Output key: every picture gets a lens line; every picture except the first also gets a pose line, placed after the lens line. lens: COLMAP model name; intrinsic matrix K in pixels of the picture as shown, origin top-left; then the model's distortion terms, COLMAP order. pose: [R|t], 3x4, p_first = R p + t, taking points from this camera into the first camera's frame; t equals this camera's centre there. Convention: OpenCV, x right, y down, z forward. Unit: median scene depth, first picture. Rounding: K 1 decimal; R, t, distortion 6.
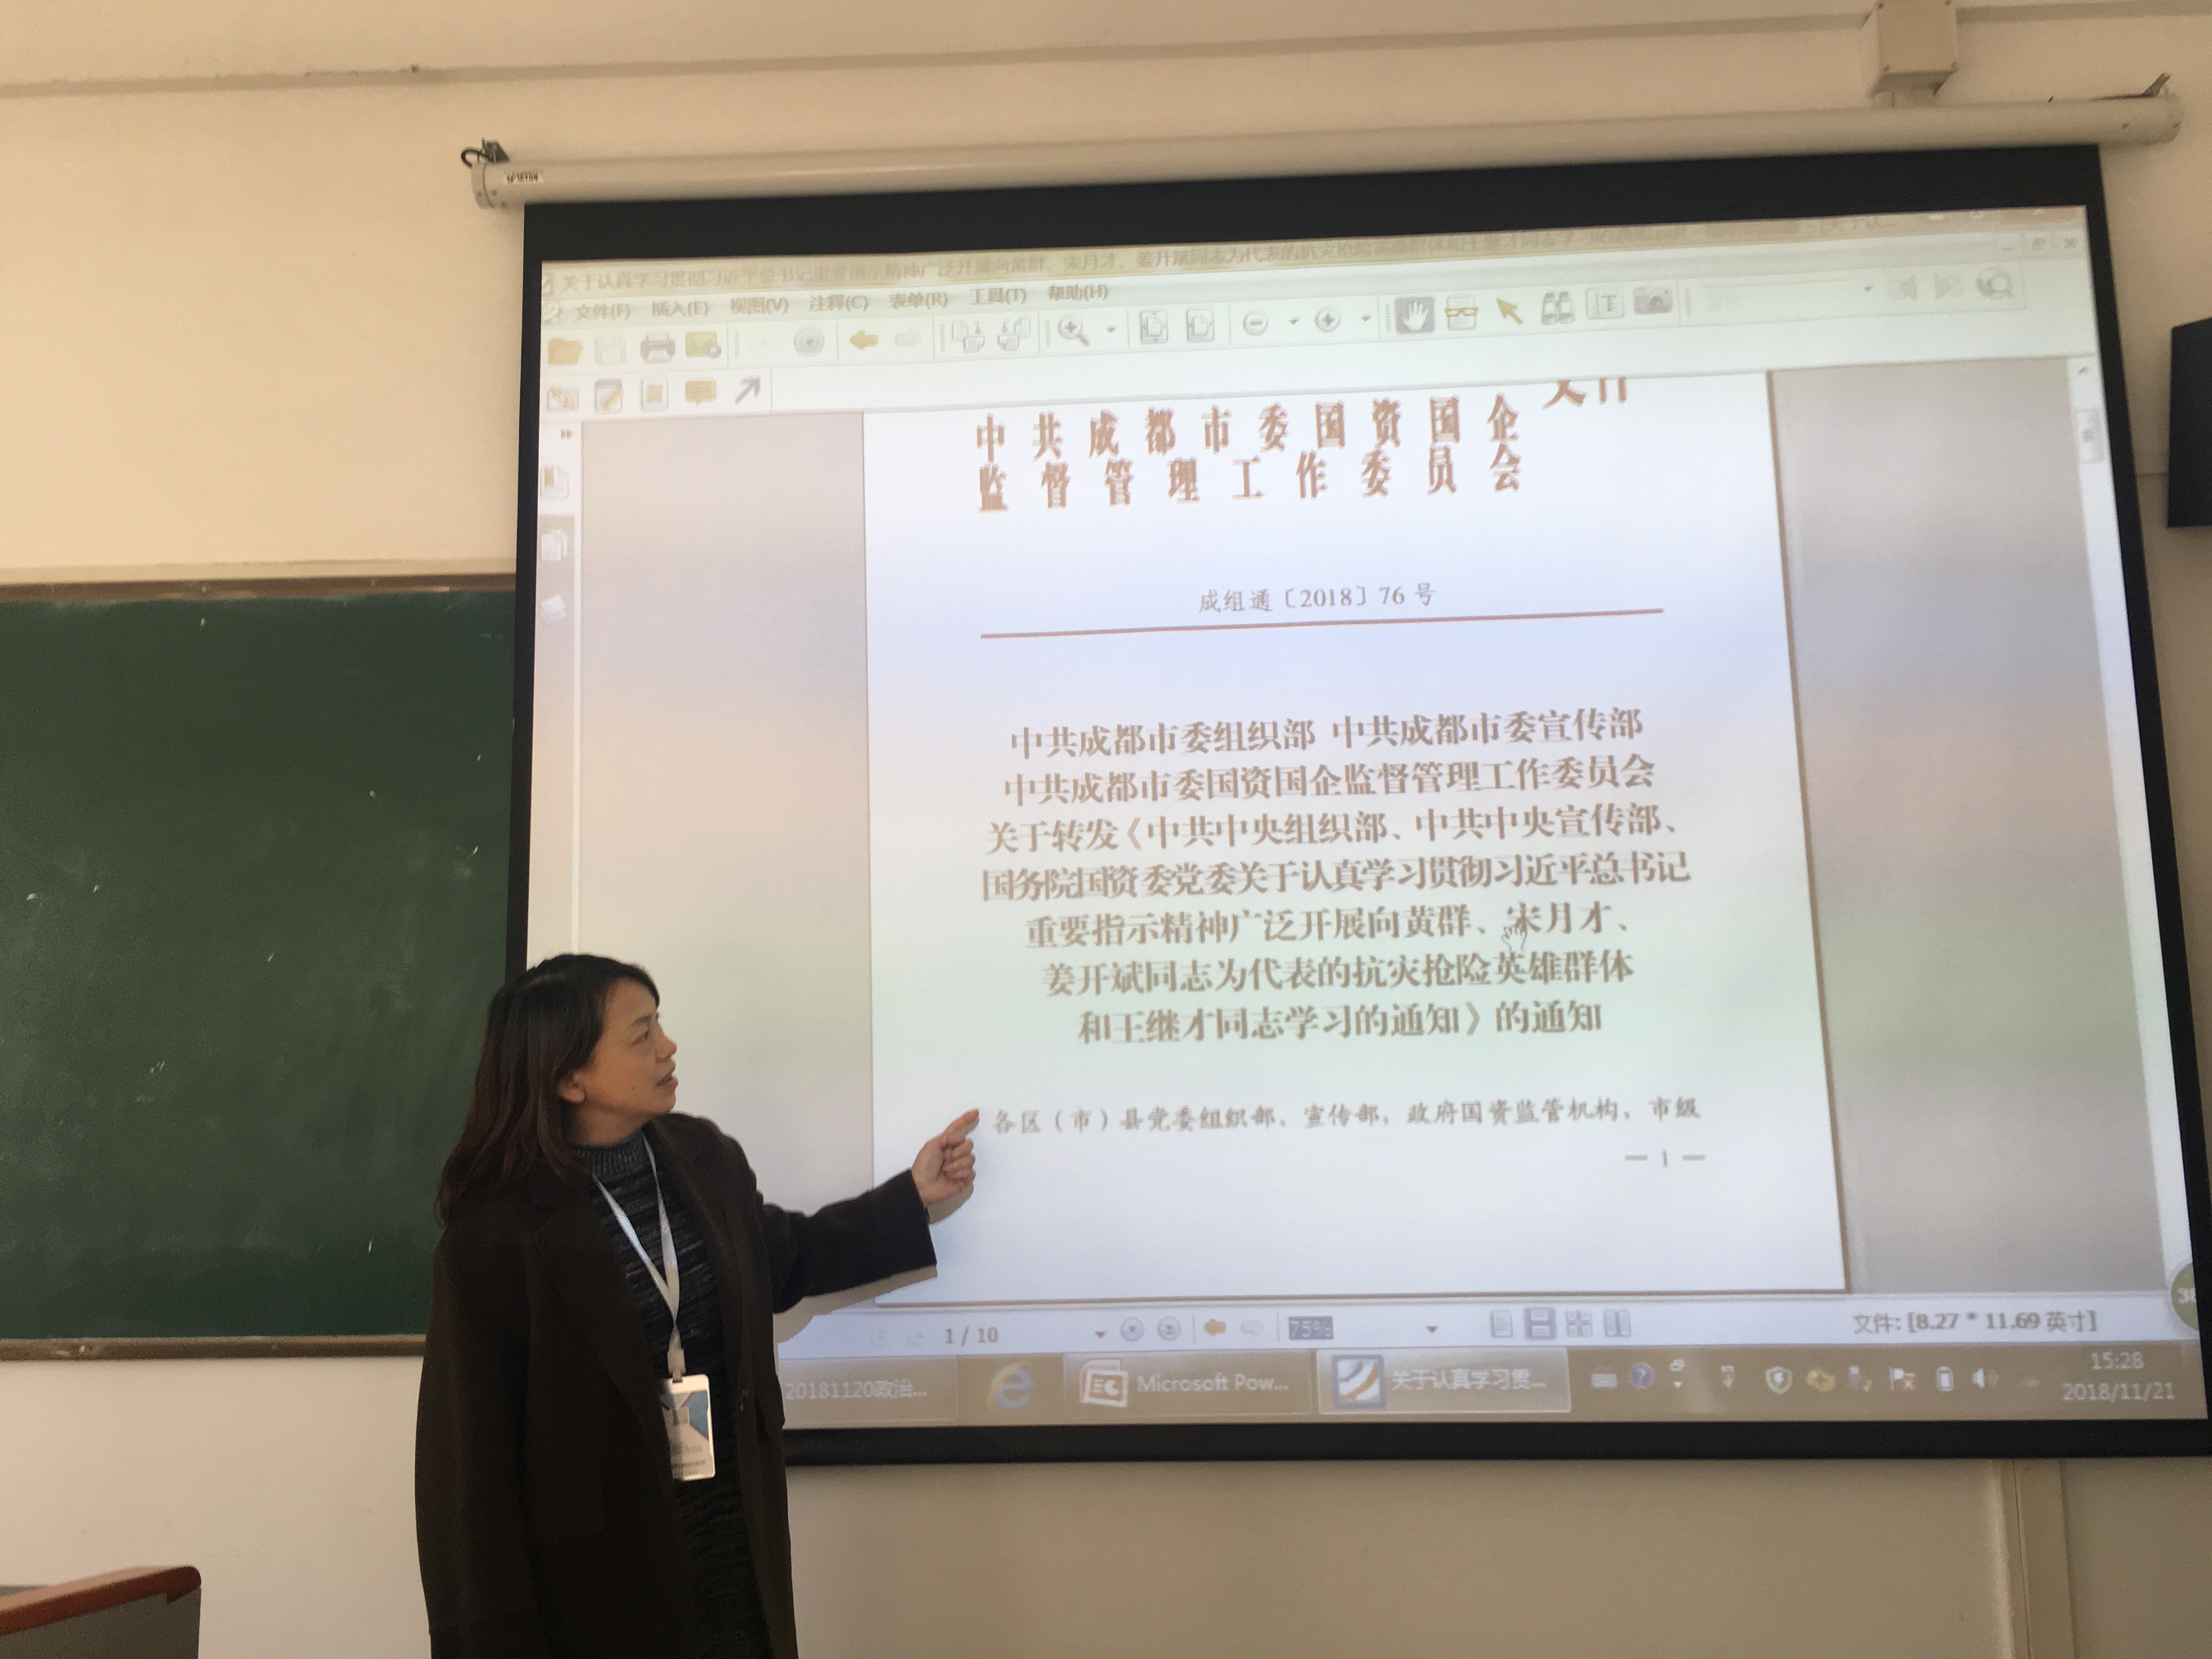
lens RADIAL K [[1834.1, 0, 1088.6], [0, 1834.1, 816.5], [0, 0, 1]] dist [0.073738, -0.090477]
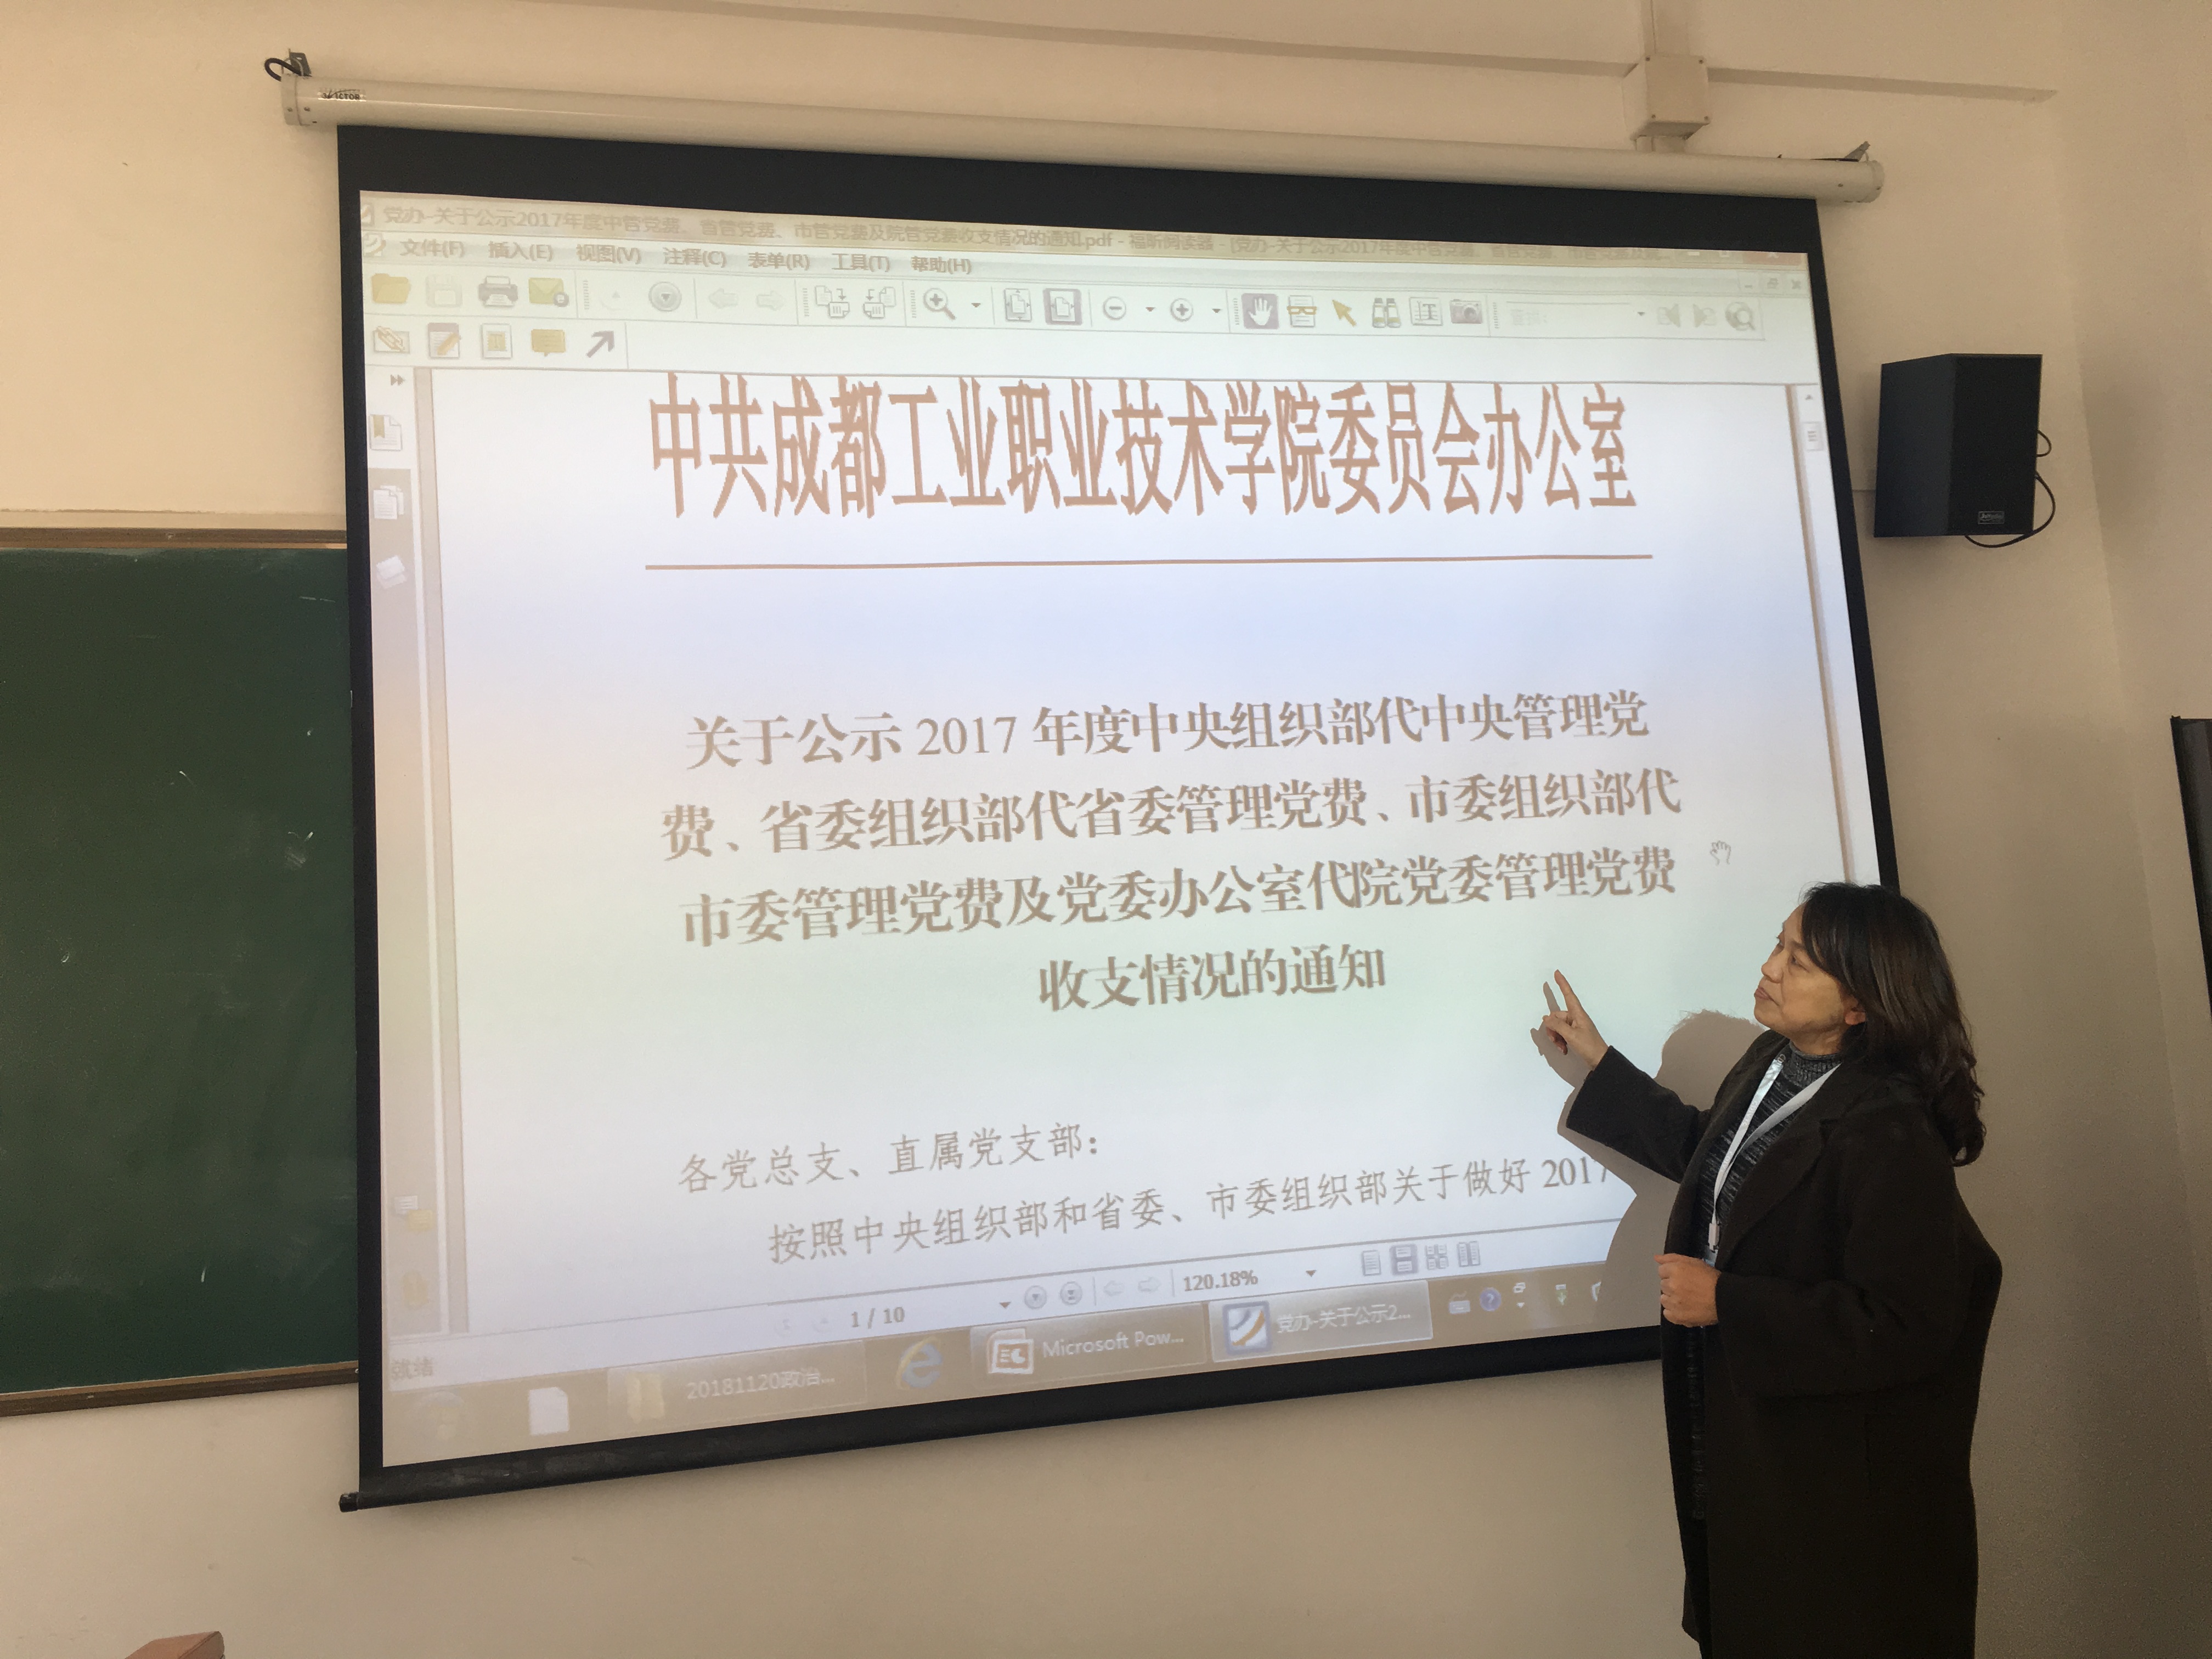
lens RADIAL K [[1834.1, 0, 1088.6], [0, 1834.1, 816.5], [0, 0, 1]] dist [0.073738, -0.090477]
pose [[0.962058, -0.010898, 0.272629, -0.205747], [0.007236, 0.999870, 0.014431, -0.000865], [-0.272751, -0.011911, 0.962011, 0.017552]]
